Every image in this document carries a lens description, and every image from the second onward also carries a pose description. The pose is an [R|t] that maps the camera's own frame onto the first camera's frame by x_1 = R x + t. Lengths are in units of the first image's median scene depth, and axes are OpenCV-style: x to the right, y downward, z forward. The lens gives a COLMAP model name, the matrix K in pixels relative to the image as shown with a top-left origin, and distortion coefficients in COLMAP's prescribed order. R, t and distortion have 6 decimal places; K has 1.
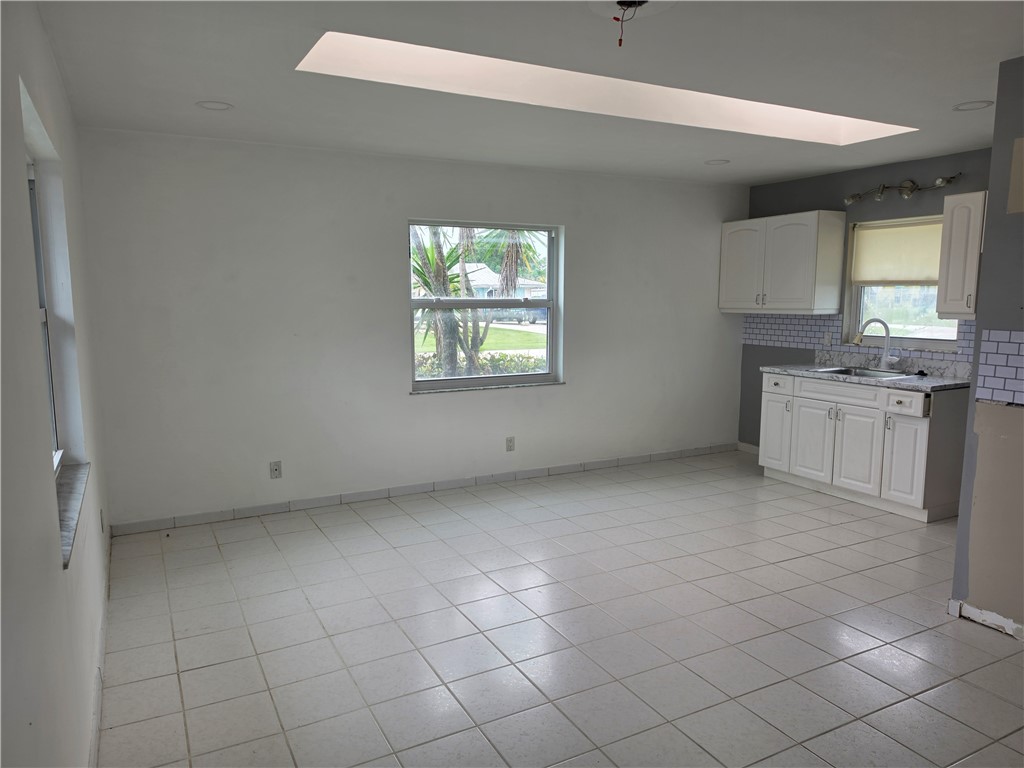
lens RADIAL K [[708.9, 0, 509.7], [0, 708.9, 381.8], [0, 0, 1]] dist [0.065781, -0.010298]
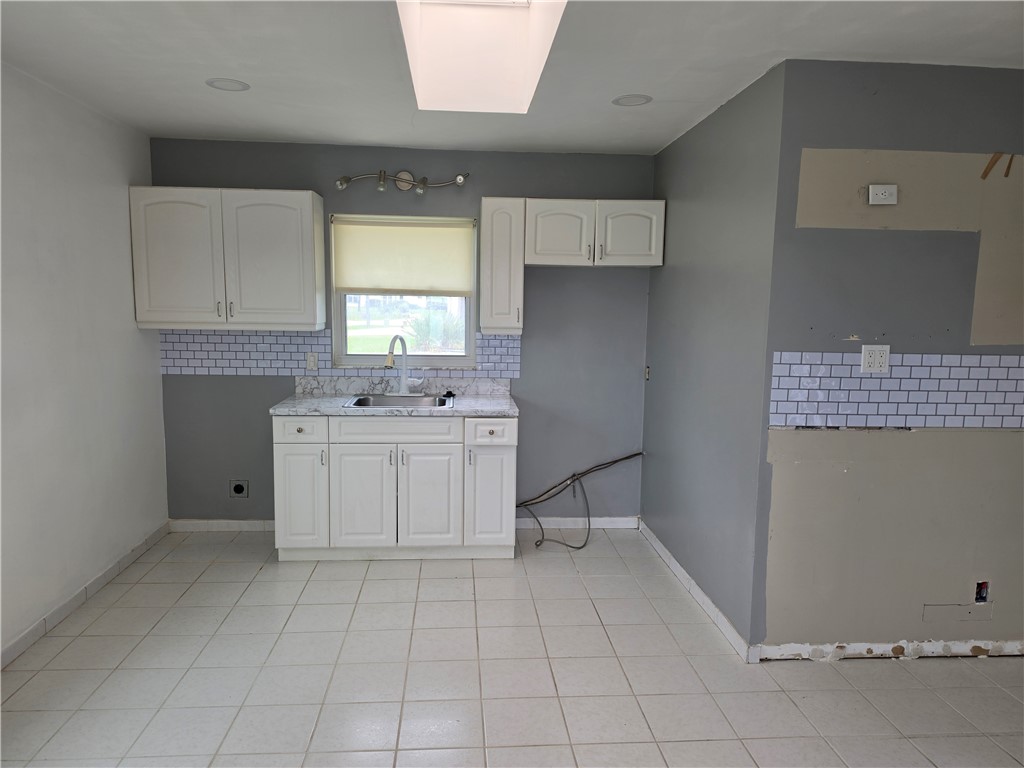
lens RADIAL K [[708.9, 0, 509.0], [0, 708.9, 391.1], [0, 0, 1]] dist [0.065781, -0.010298]
pose [[0.414398, -0.111213, 0.903275, -0.193842], [0.098594, 0.992150, 0.076924, -0.076517], [-0.904739, 0.057180, 0.422110, 0.565095]]
